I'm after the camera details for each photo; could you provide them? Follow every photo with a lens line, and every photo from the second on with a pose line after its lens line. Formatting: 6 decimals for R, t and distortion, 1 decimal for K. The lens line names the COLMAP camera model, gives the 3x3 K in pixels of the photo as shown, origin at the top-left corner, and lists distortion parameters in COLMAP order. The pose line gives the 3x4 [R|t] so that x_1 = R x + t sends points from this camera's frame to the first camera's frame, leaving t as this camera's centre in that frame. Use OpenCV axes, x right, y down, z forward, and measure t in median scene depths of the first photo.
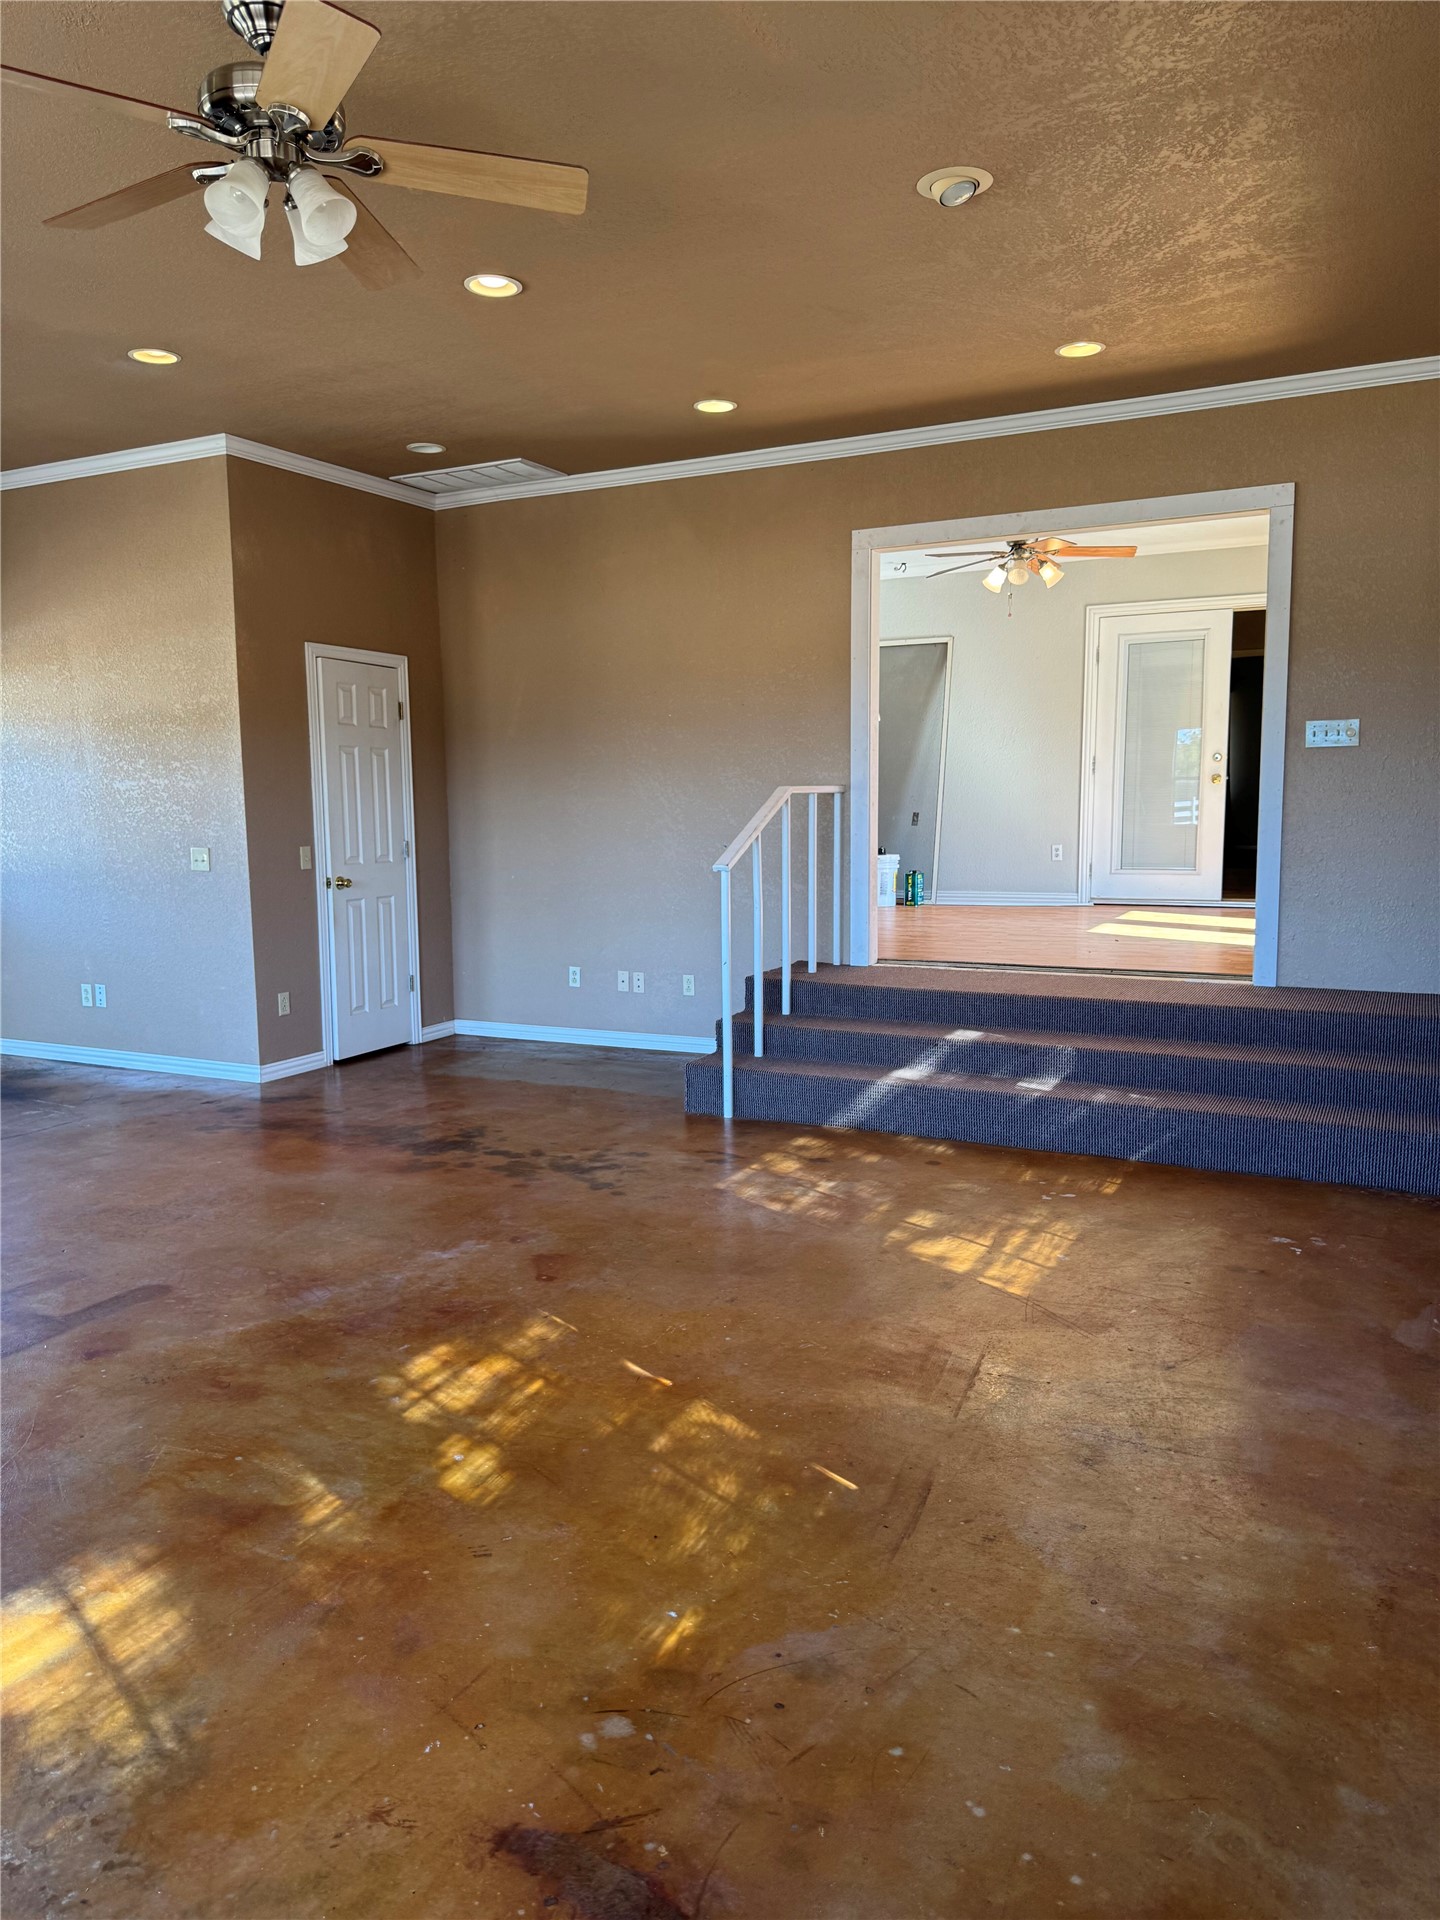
lens RADIAL K [[1356.0, 0, 720.0], [0, 1356.0, 960.0], [0, 0, 1]] dist [-0.000204, -0.009694]
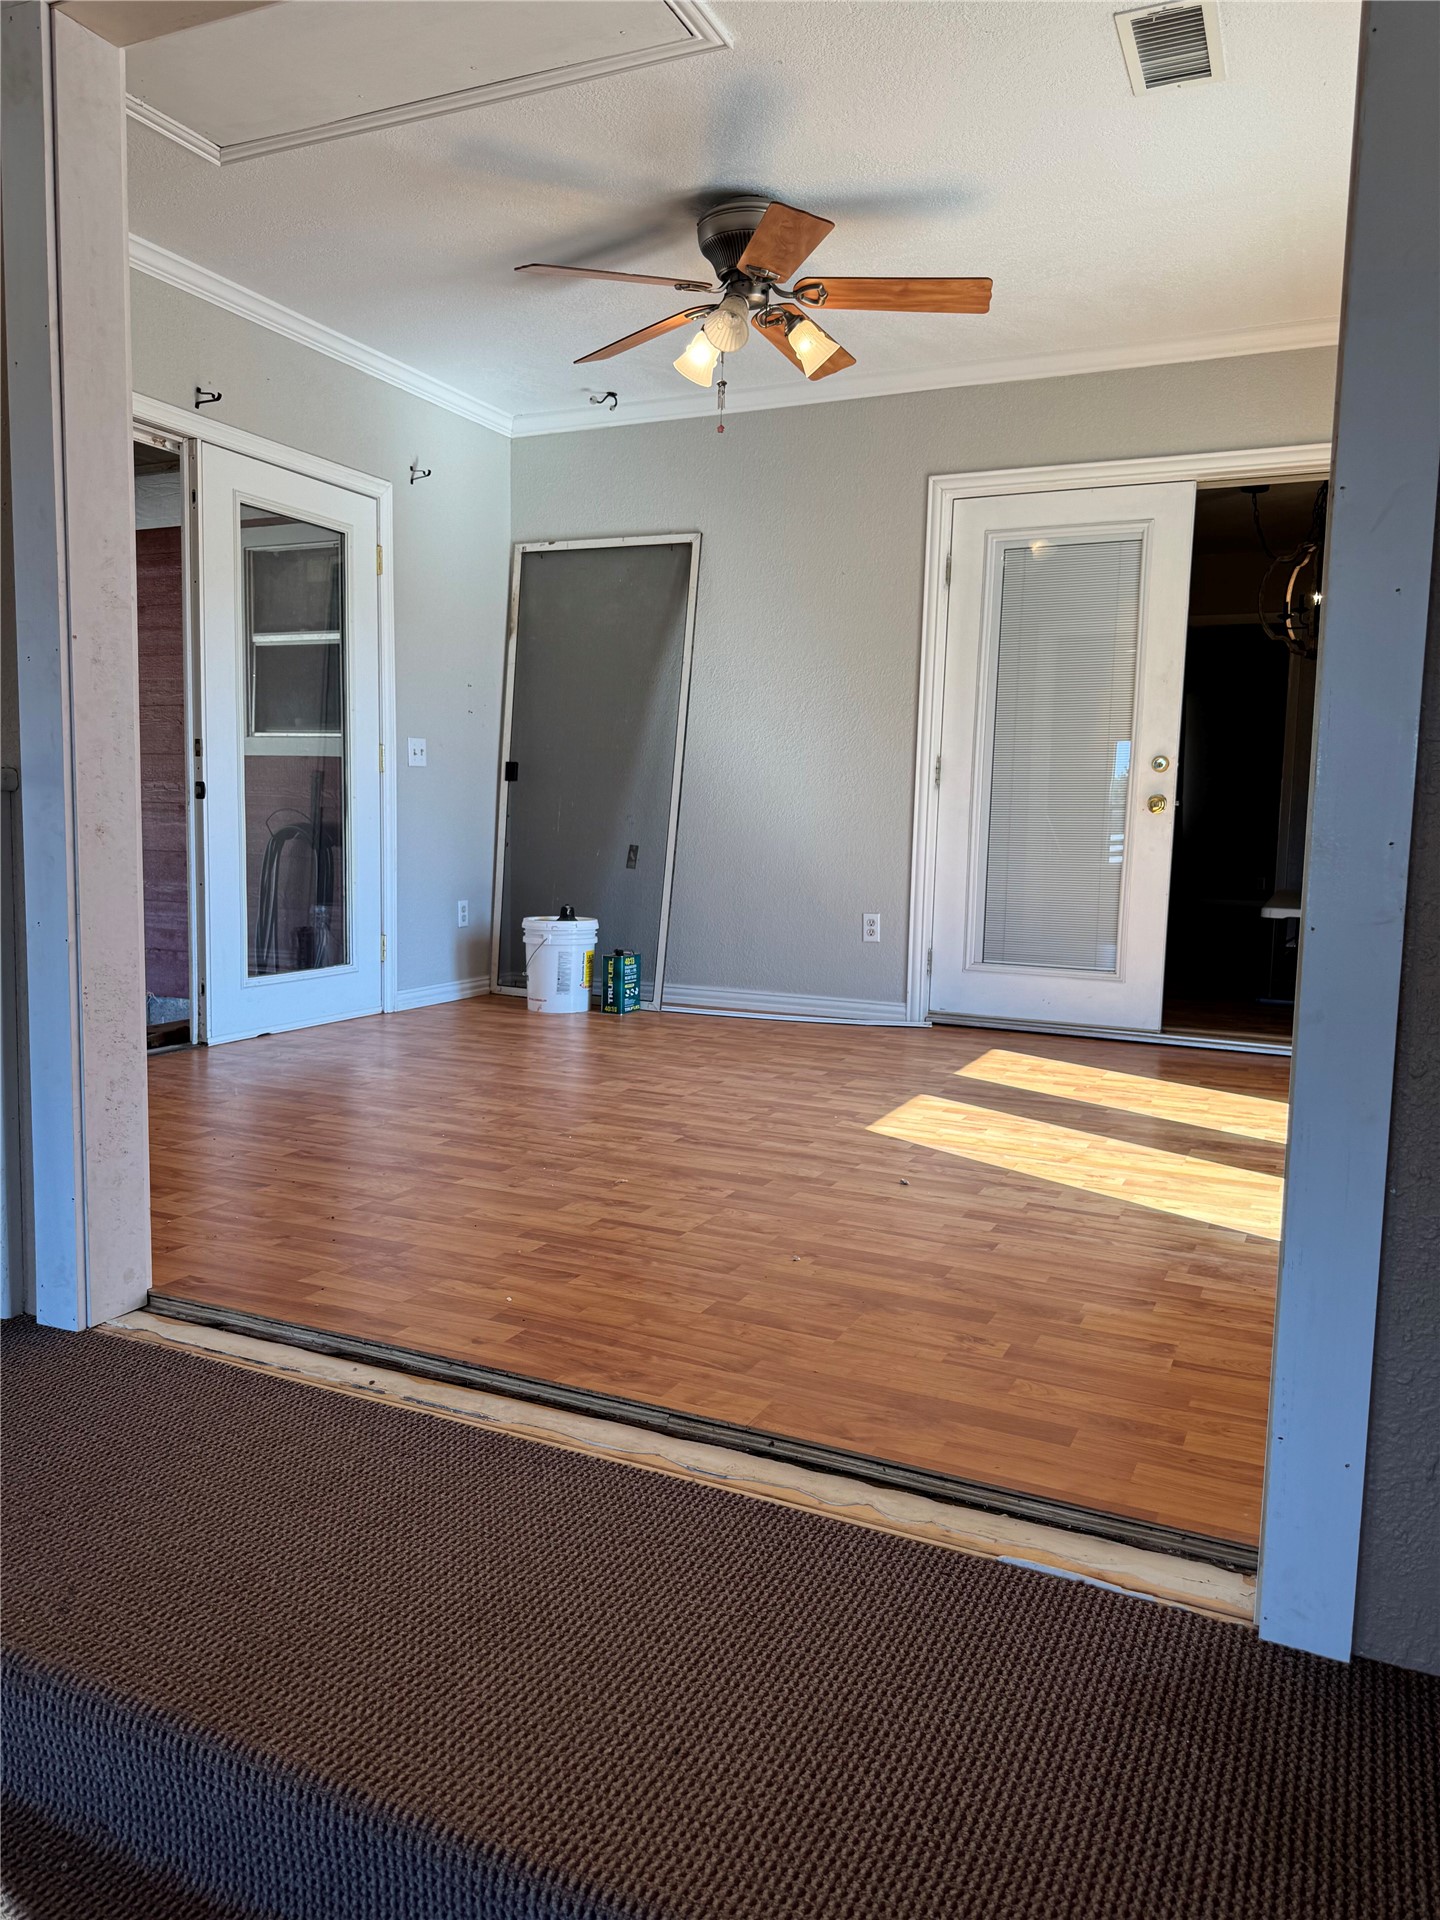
lens RADIAL K [[1356.0, 0, 720.0], [0, 1356.0, 960.0], [0, 0, 1]] dist [-0.000204, -0.009694]
pose [[0.998553, 0.032306, 0.042988, 0.163399], [-0.031821, 0.999423, -0.011909, -0.057332], [-0.043348, 0.010524, 0.999005, 0.447924]]
